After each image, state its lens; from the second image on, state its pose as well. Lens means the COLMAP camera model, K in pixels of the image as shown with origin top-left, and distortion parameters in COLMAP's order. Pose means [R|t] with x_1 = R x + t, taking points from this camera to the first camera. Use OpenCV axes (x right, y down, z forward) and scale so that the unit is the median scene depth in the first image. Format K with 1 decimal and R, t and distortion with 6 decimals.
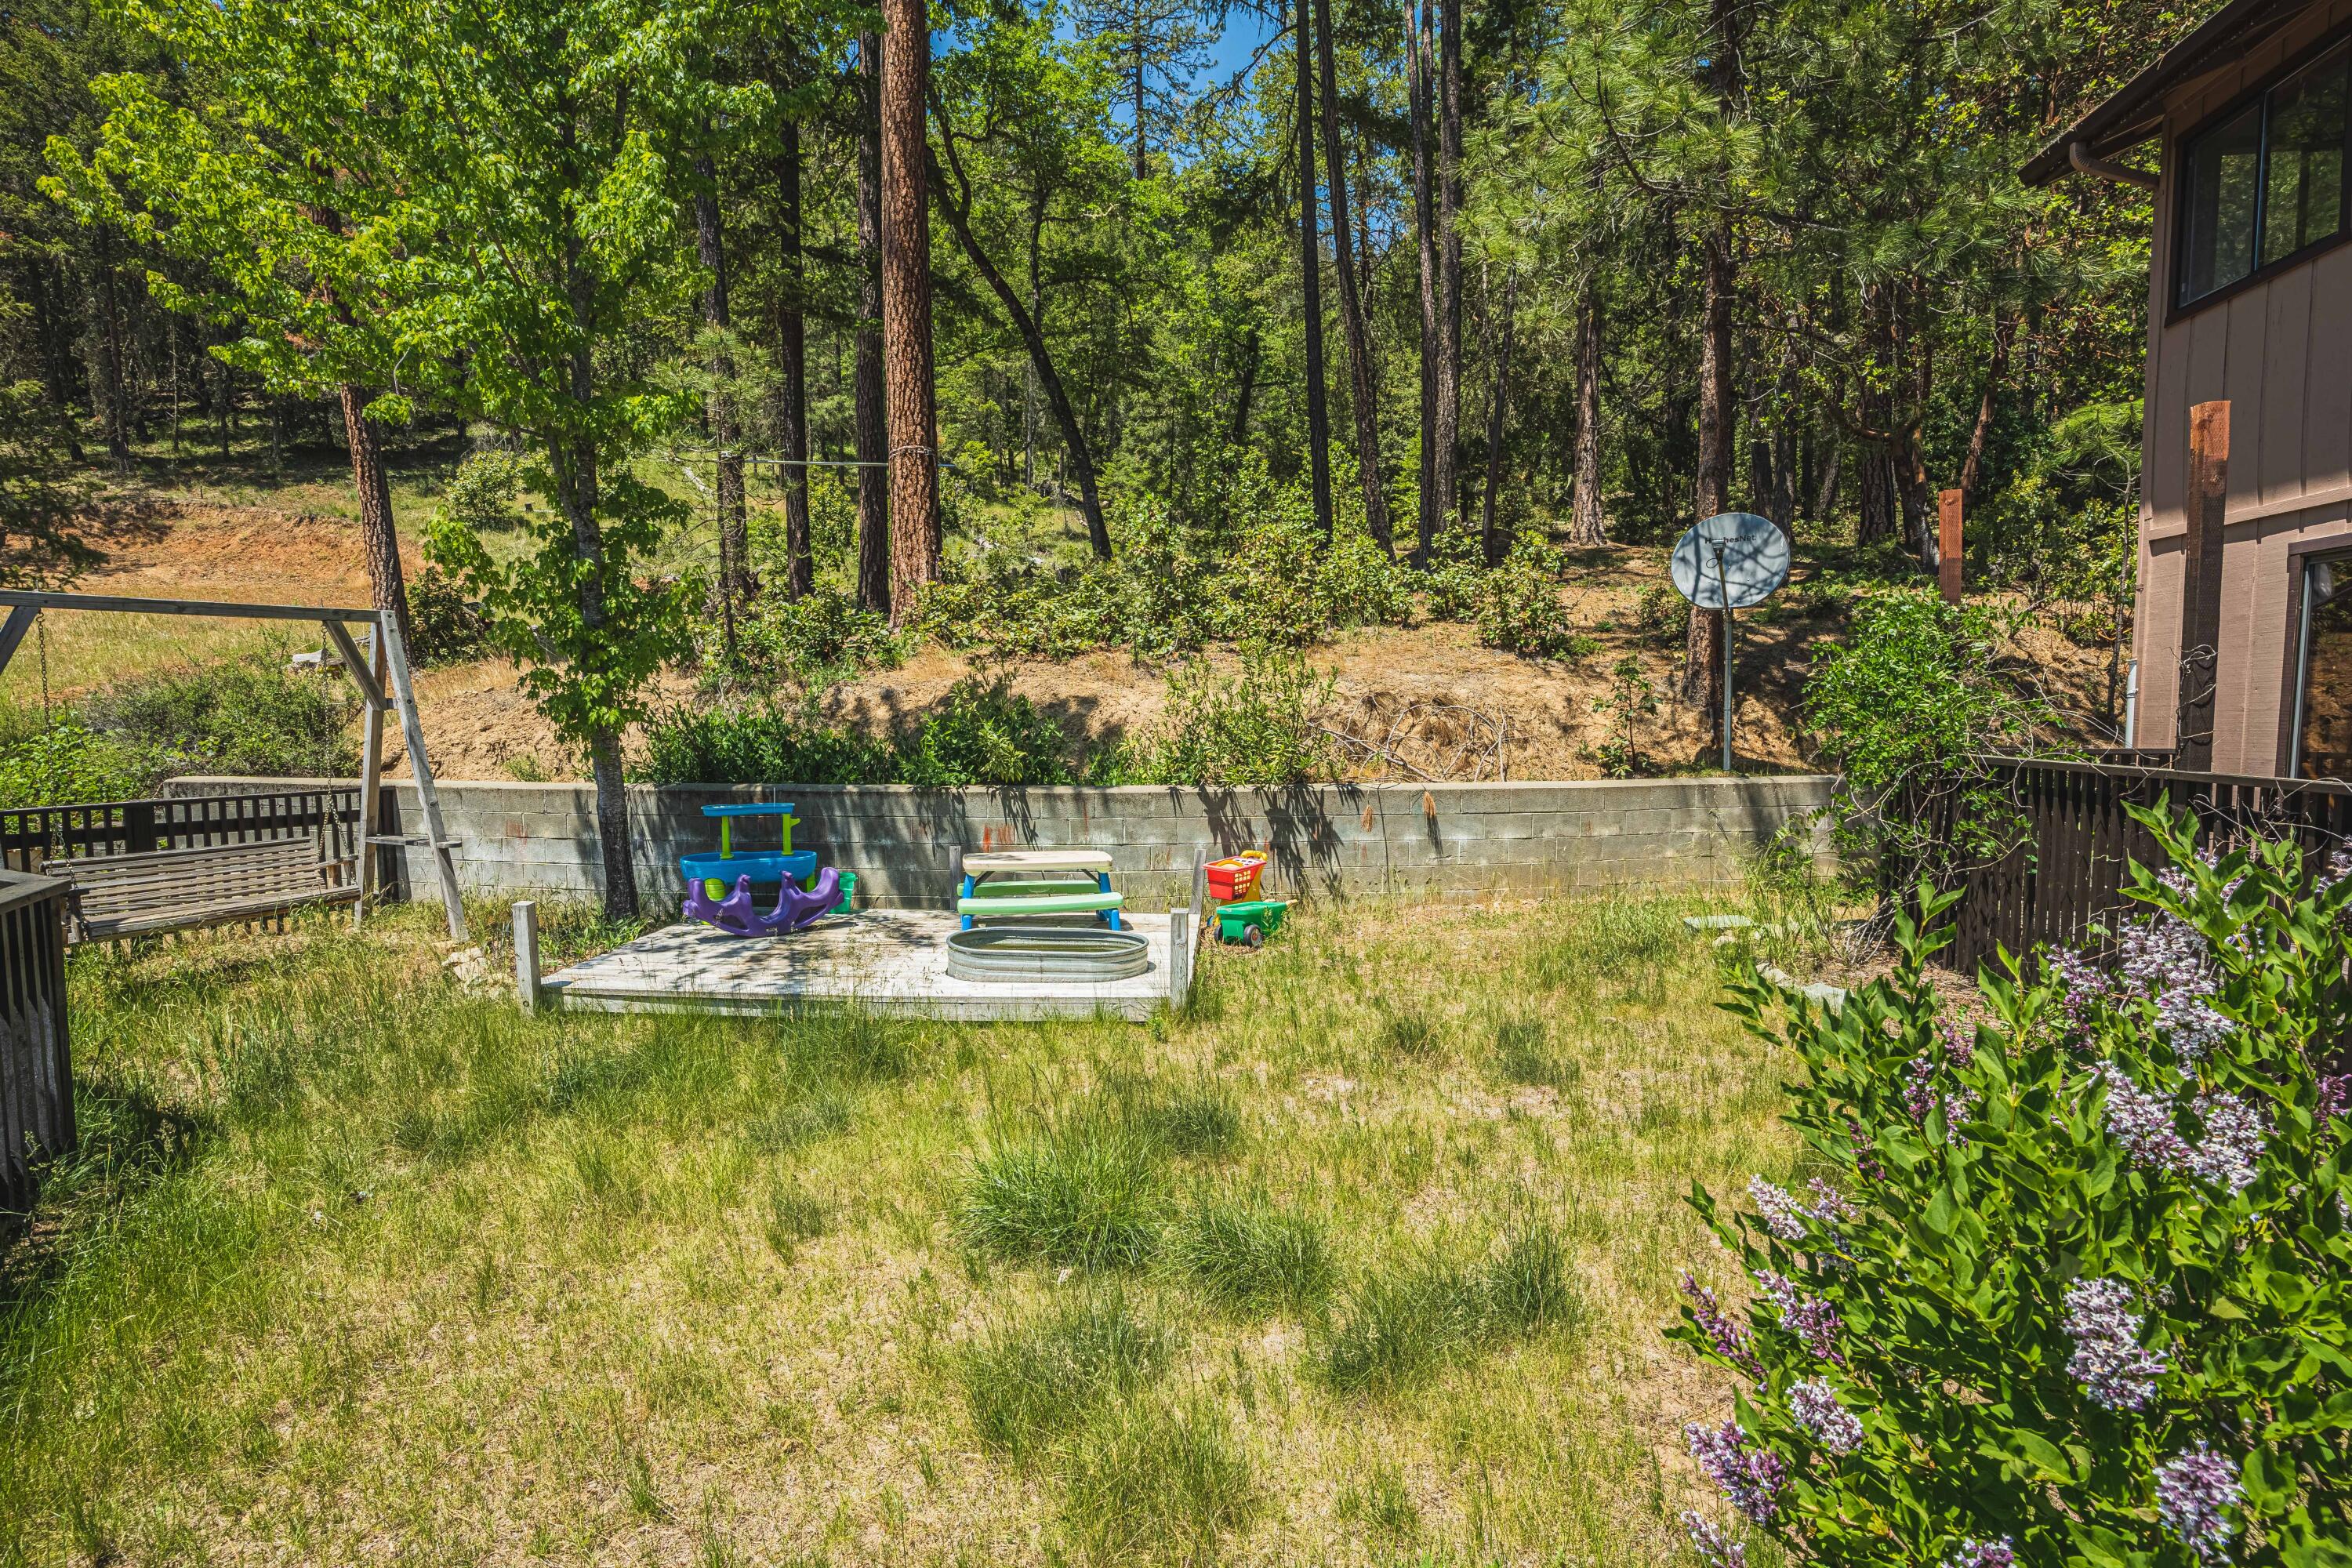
lens RADIAL K [[1143.6, 0, 1176.0], [0, 1143.6, 784.0], [0, 0, 1]] dist [-0.080032, 0.035856]
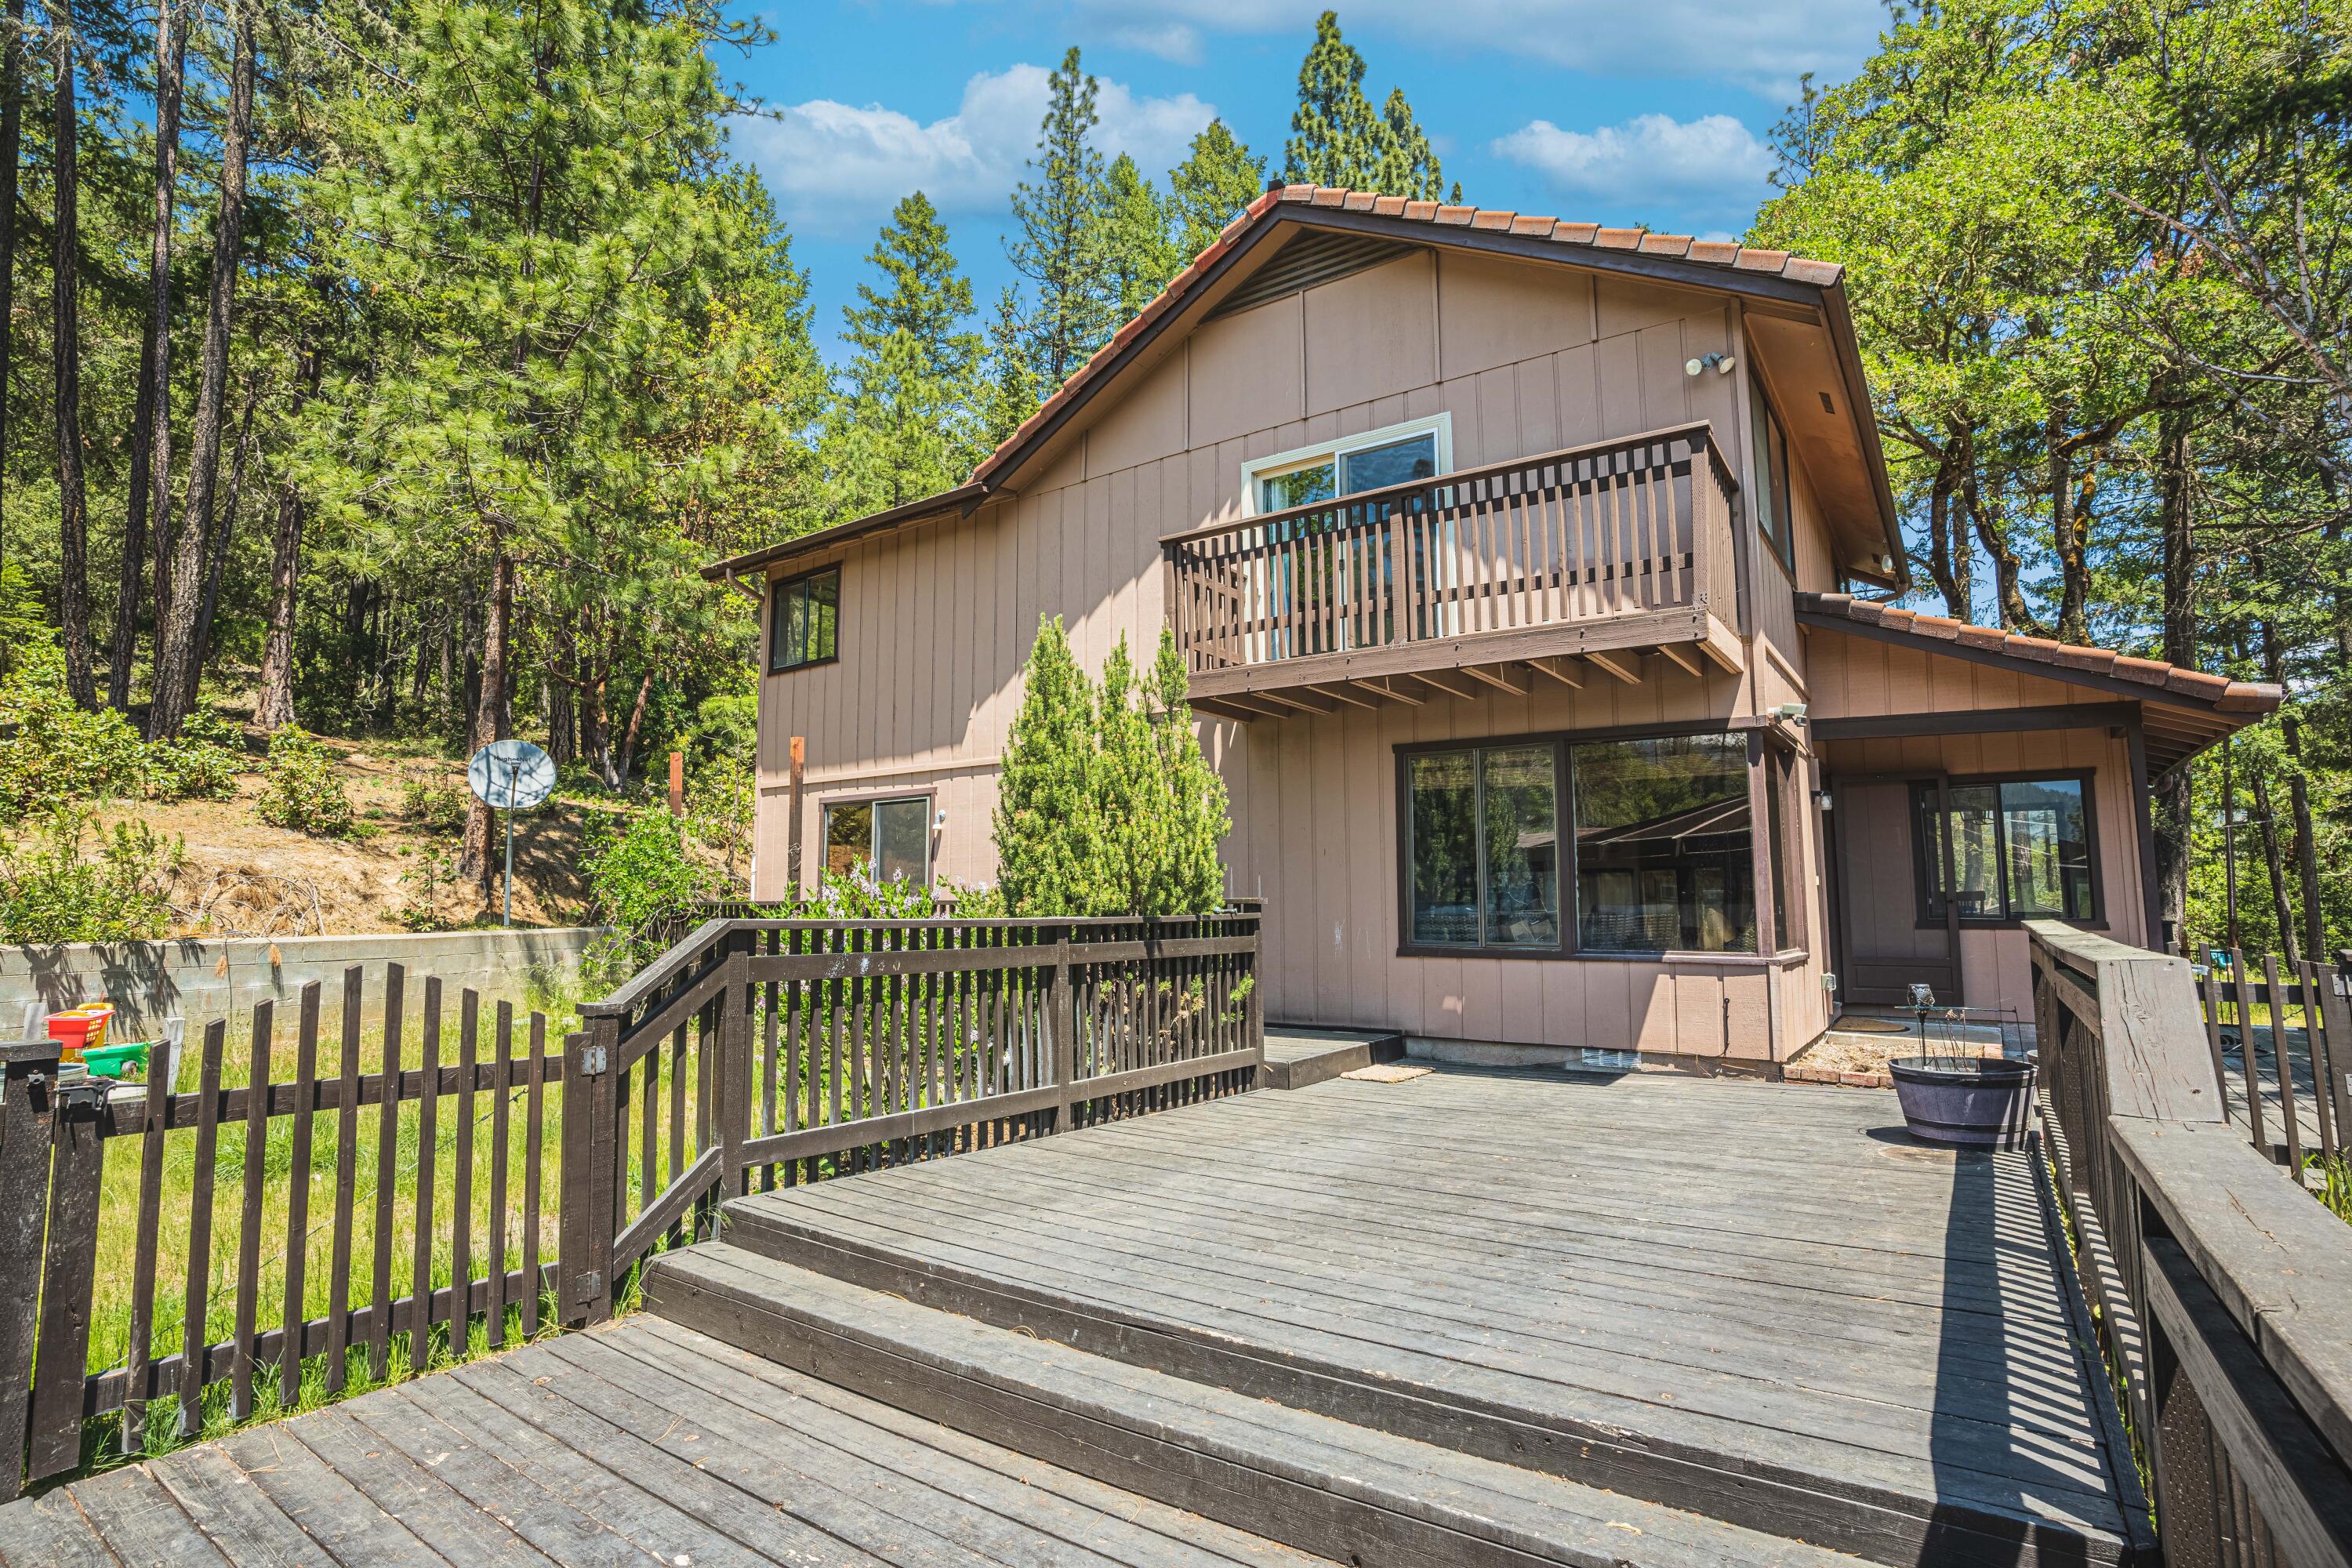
lens RADIAL K [[1143.6, 0, 1176.0], [0, 1143.6, 784.0], [0, 0, 1]] dist [-0.080032, 0.035856]
pose [[0.443278, 0.093539, 0.891490, -0.345712], [0.066843, 0.988322, -0.136935, 0.053035], [-0.893888, 0.120290, 0.431849, -0.307808]]
